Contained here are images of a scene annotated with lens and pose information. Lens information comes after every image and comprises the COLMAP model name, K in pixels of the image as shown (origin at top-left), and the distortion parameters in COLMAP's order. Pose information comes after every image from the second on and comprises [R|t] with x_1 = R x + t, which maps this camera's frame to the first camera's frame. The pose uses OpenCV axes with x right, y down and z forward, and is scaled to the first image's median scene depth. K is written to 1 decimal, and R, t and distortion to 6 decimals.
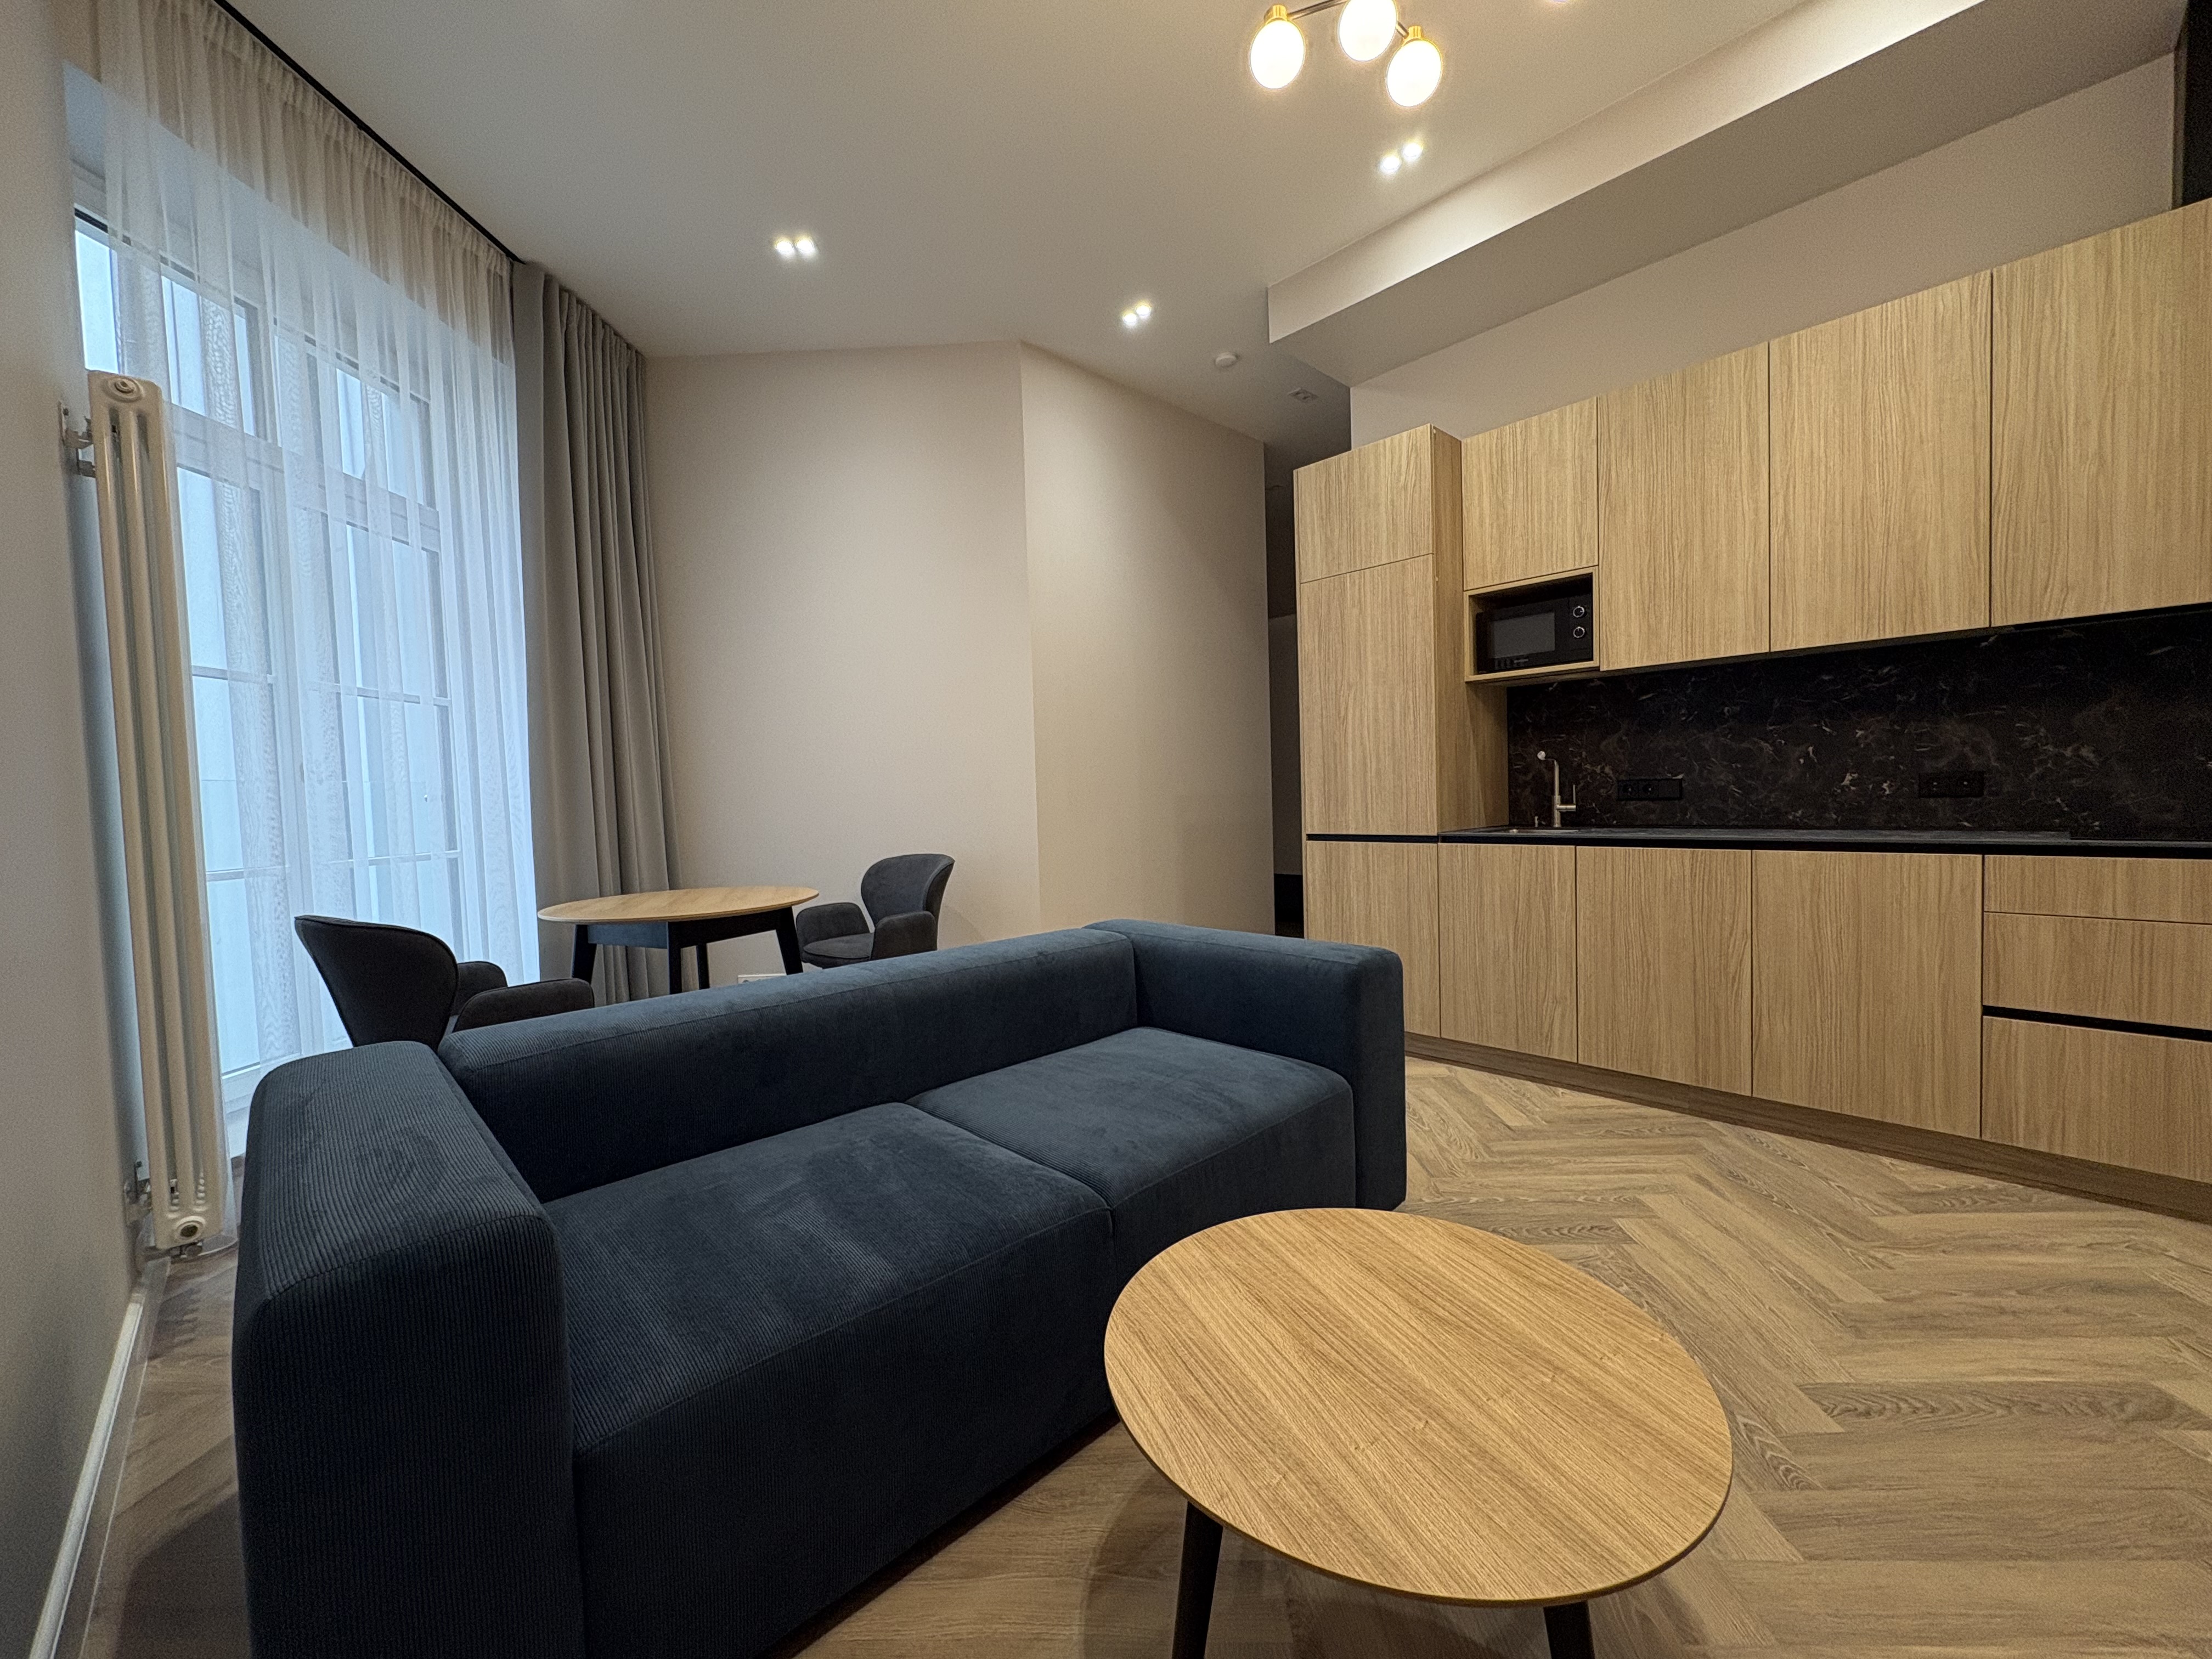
lens RADIAL K [[876.5, 0, 1117.6], [0, 876.5, 830.9], [0, 0, 1]] dist [-0.000718, 0.000671]
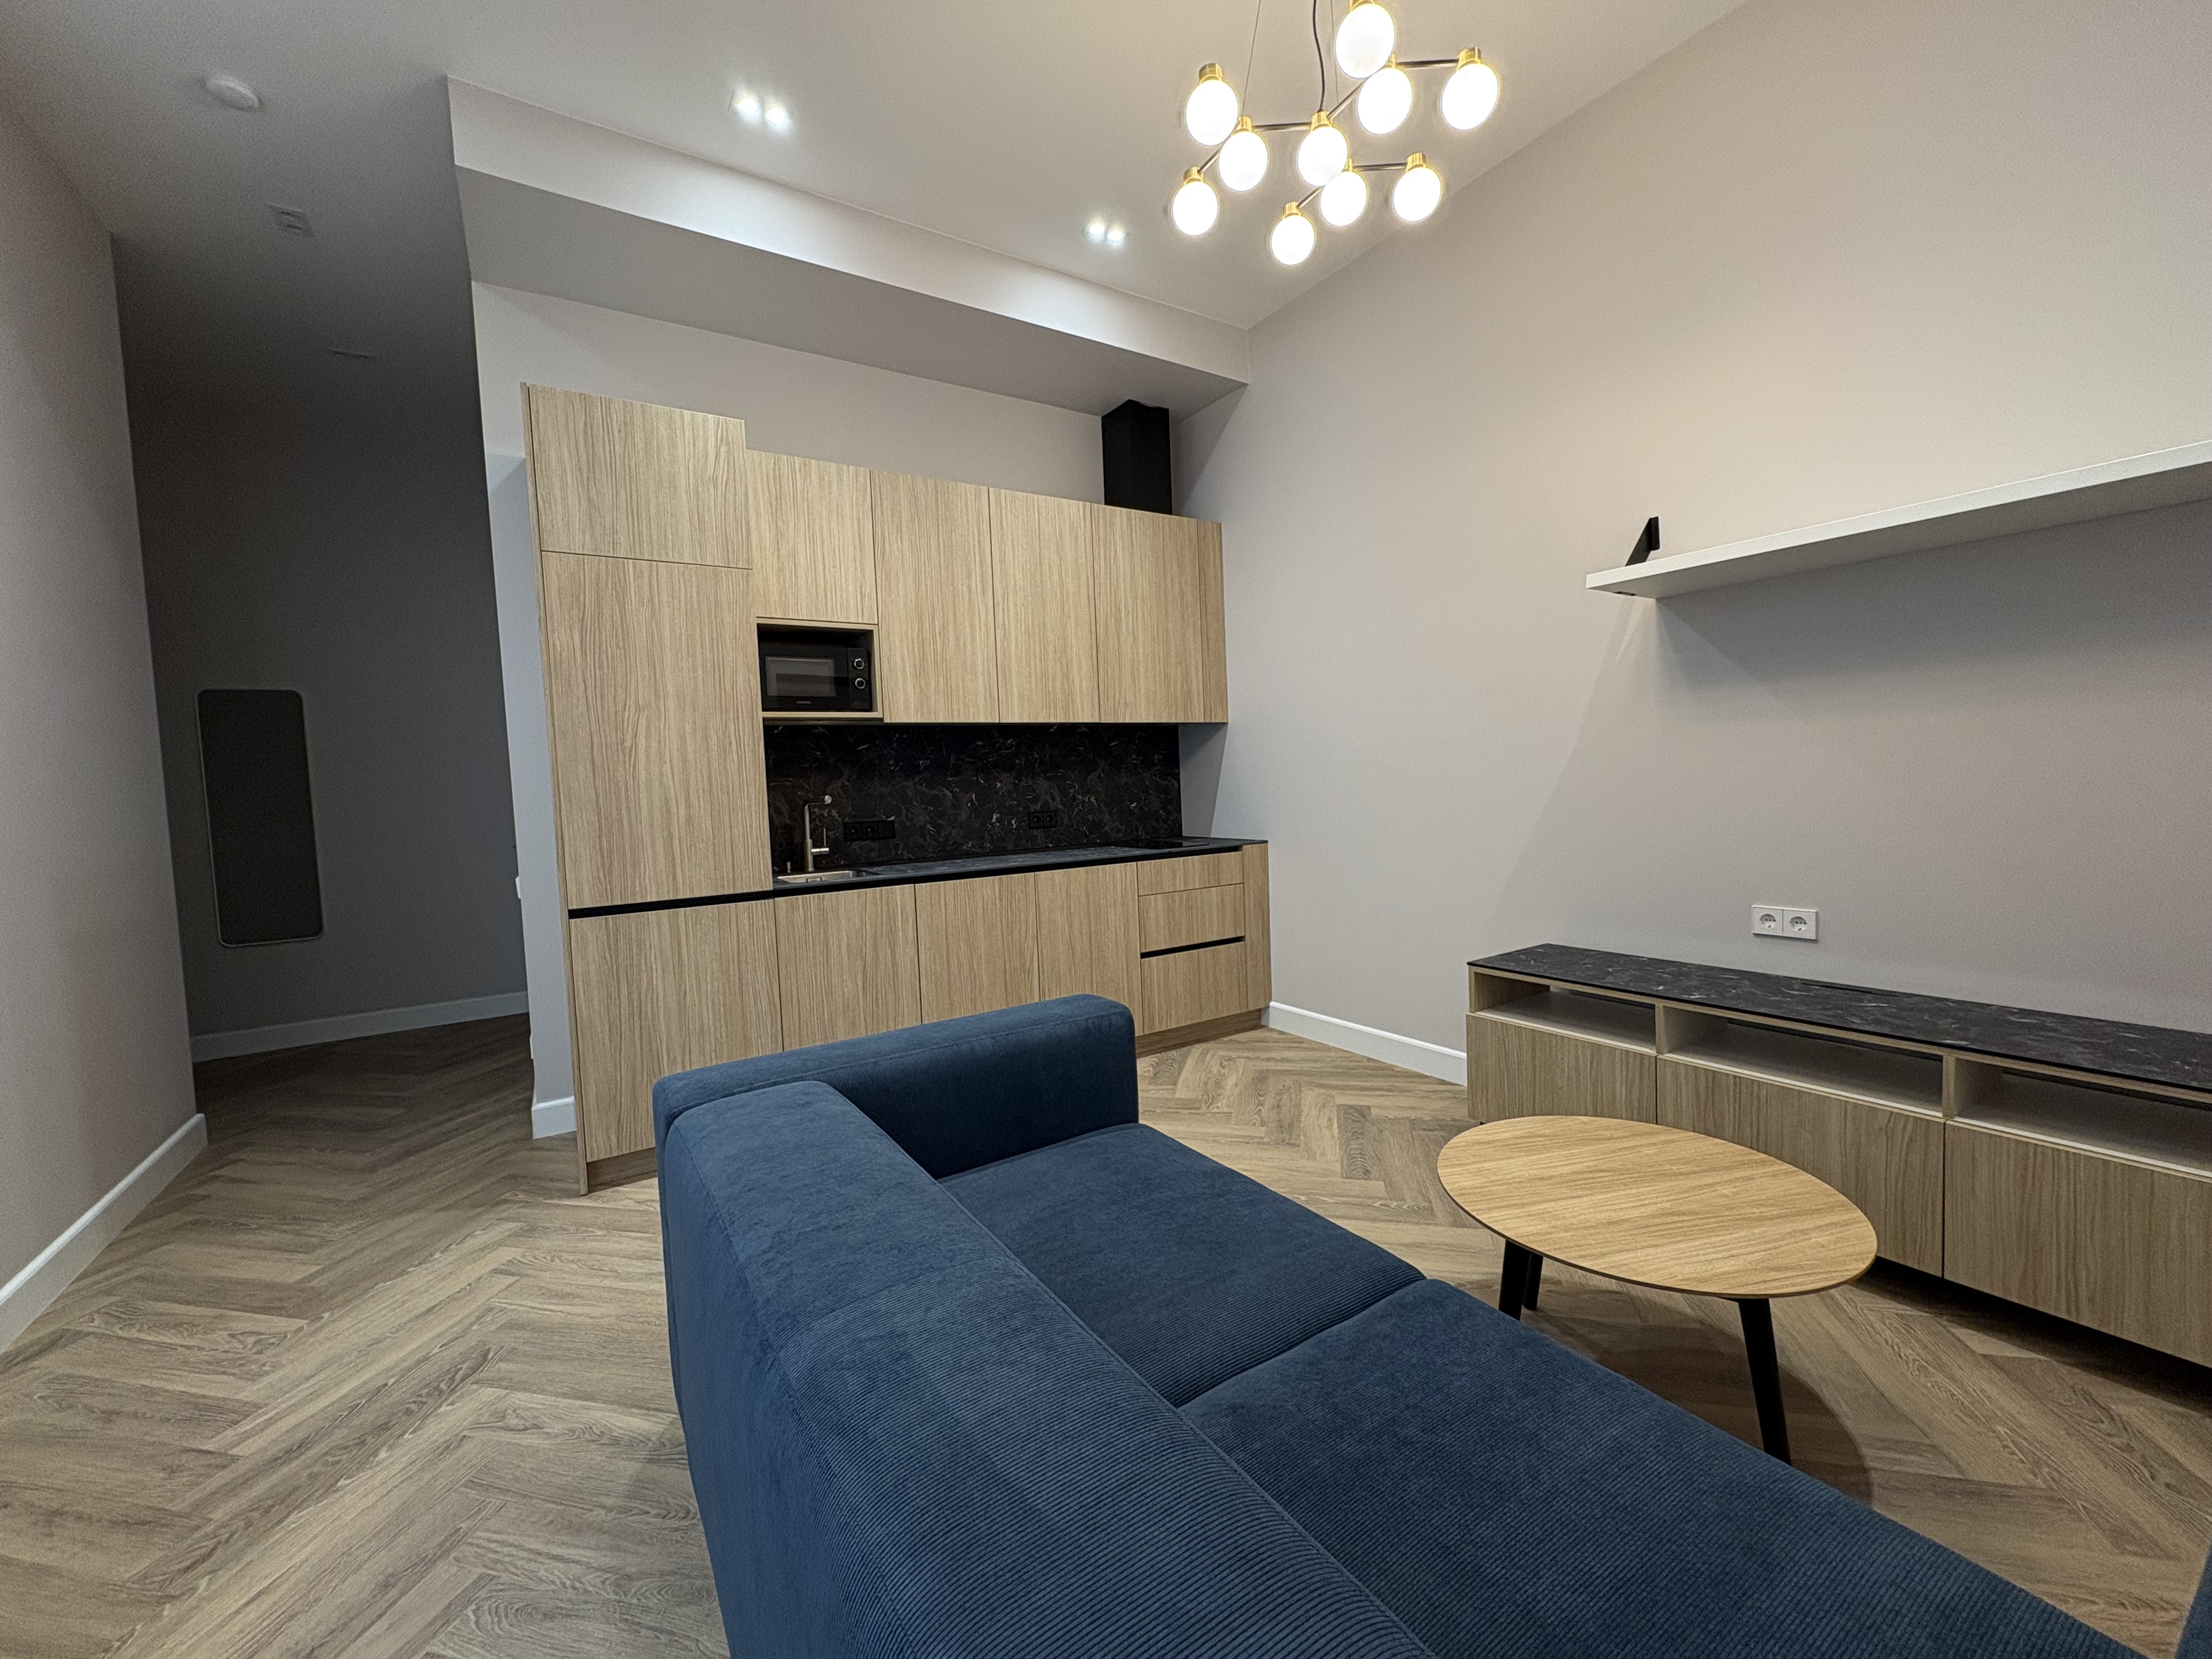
lens RADIAL K [[876.5, 0, 1112.7], [0, 876.5, 829.0], [0, 0, 1]] dist [-0.000718, 0.000671]
pose [[0.195820, -0.030907, 0.980153, -0.470345], [0.076750, 0.996920, 0.016102, -0.047606], [-0.977632, 0.072074, 0.197589, 0.528845]]
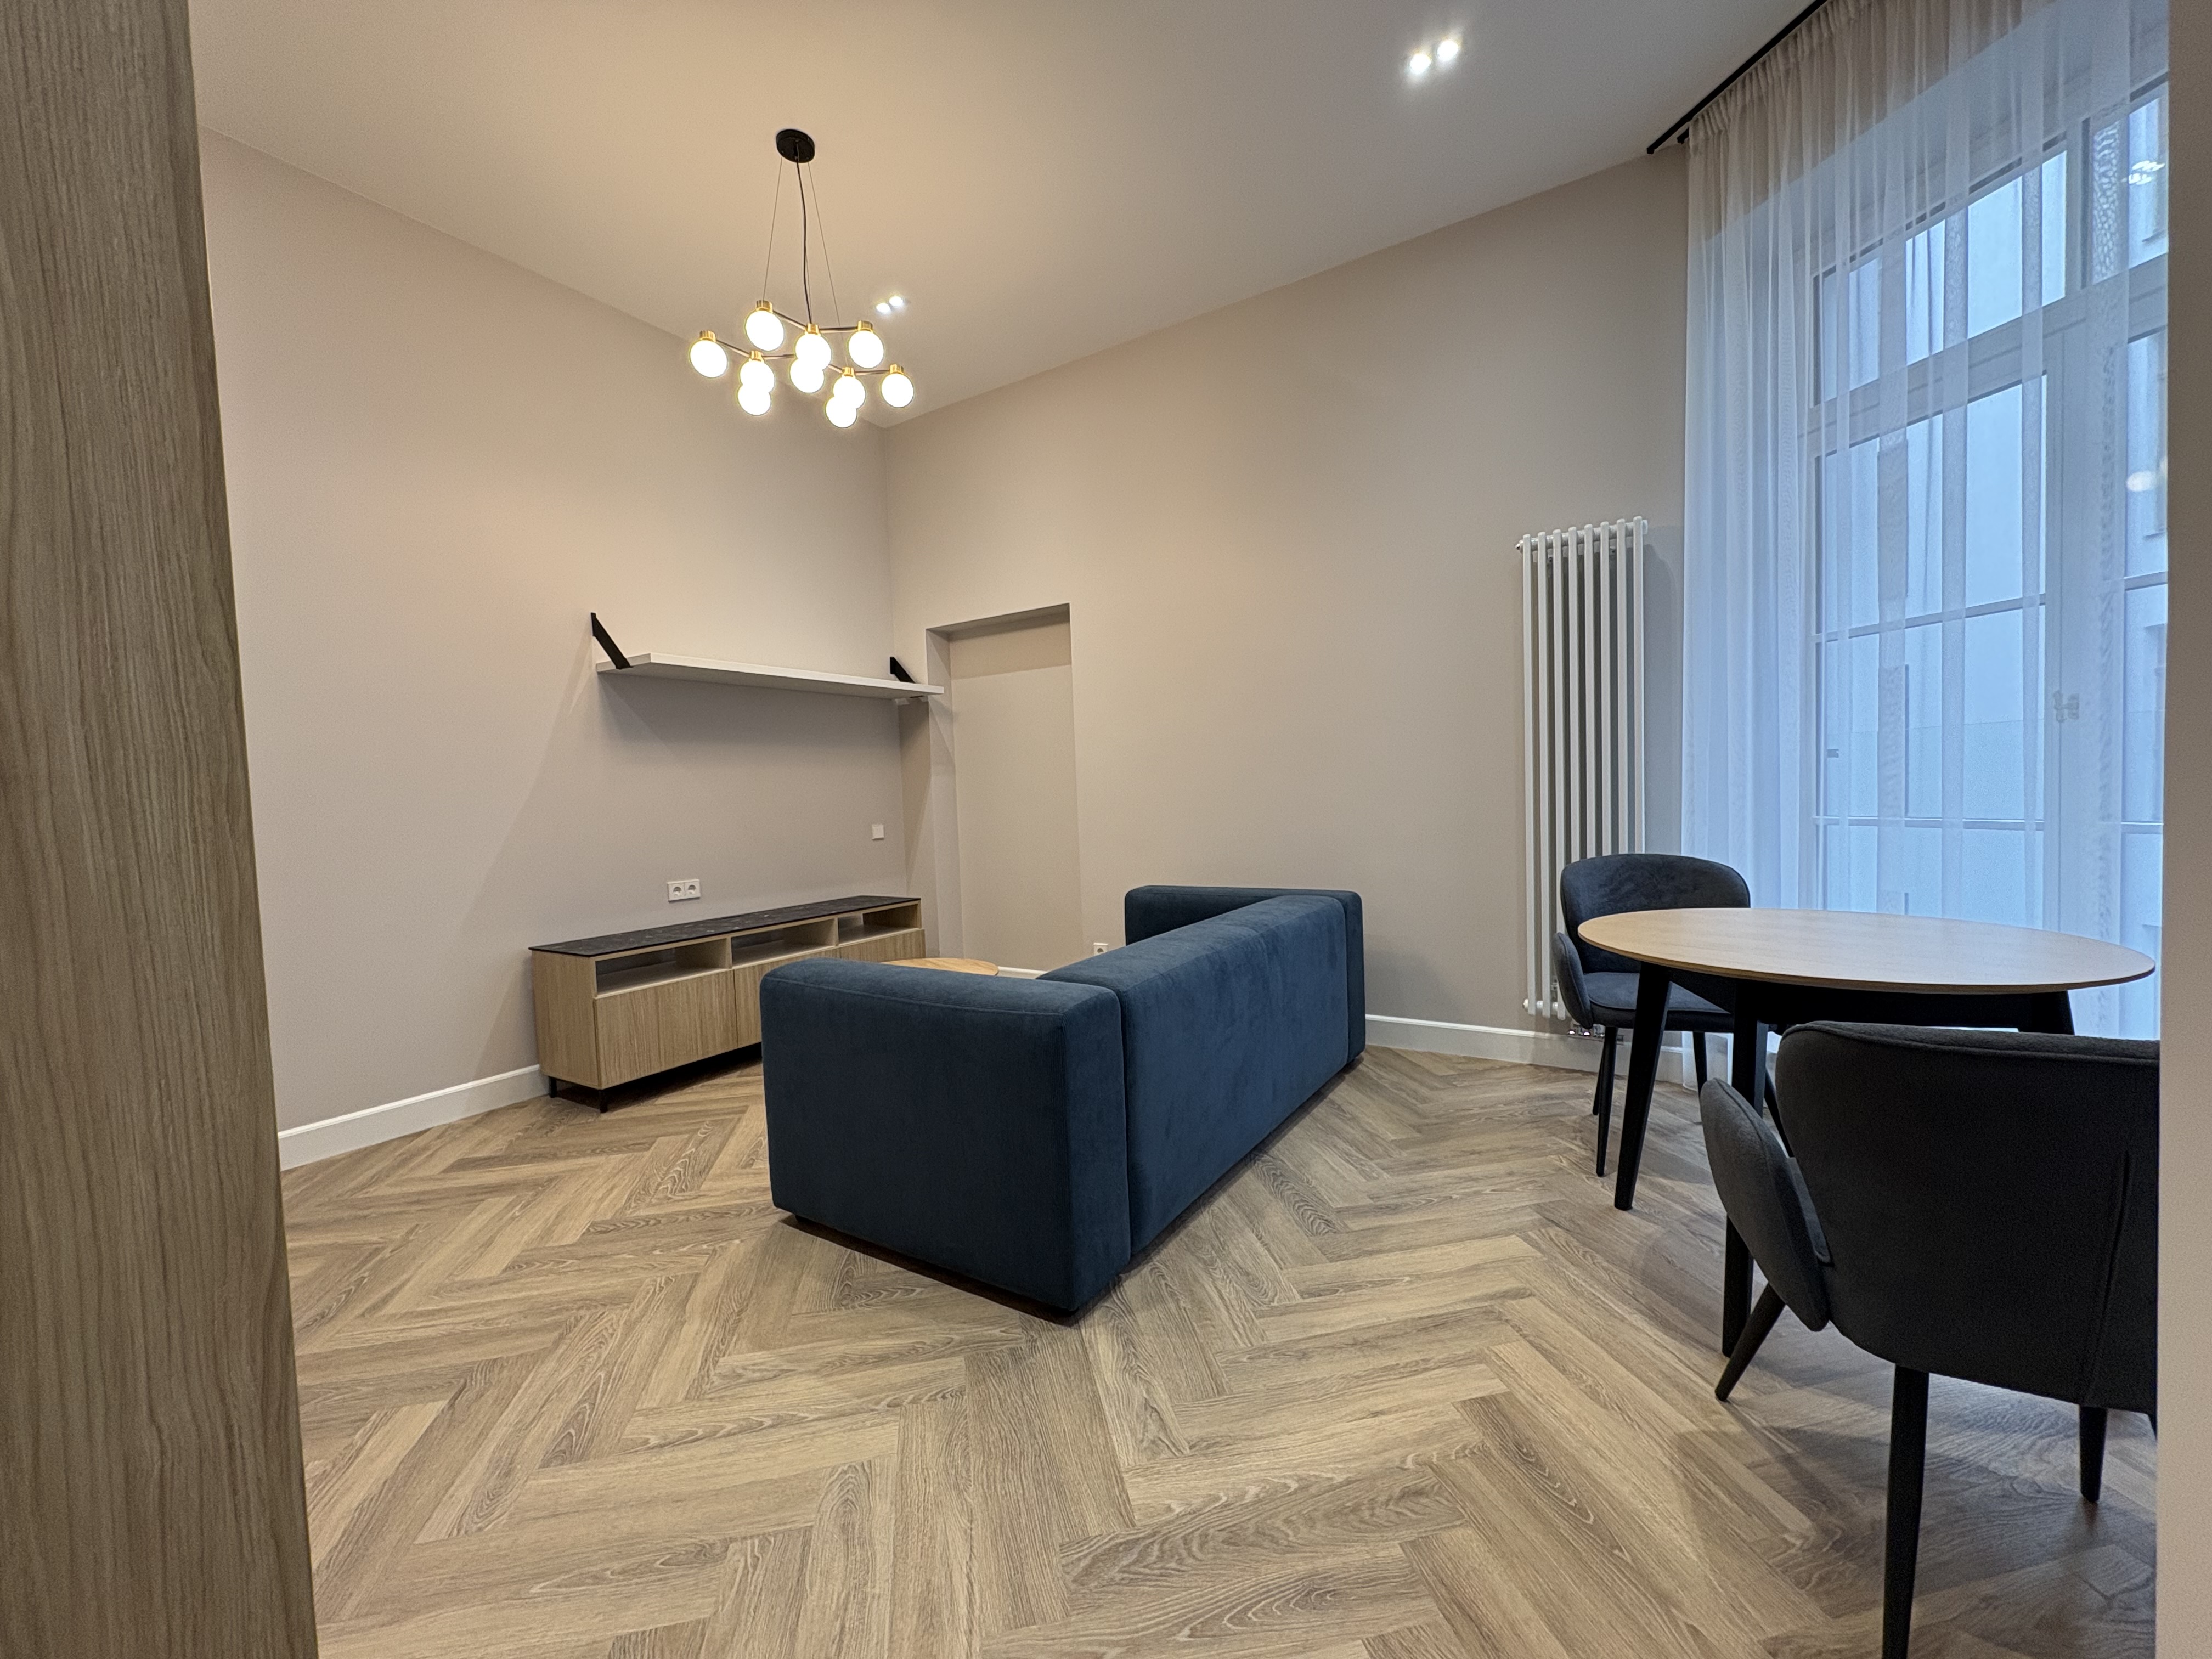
lens RADIAL K [[876.5, 0, 1104.4], [0, 876.5, 833.5], [0, 0, 1]] dist [-0.000718, 0.000671]
pose [[-0.973129, 0.078735, -0.216382, 0.095415], [0.058961, 0.993597, 0.096375, -0.074909], [0.222585, 0.081027, -0.971540, 1.483332]]
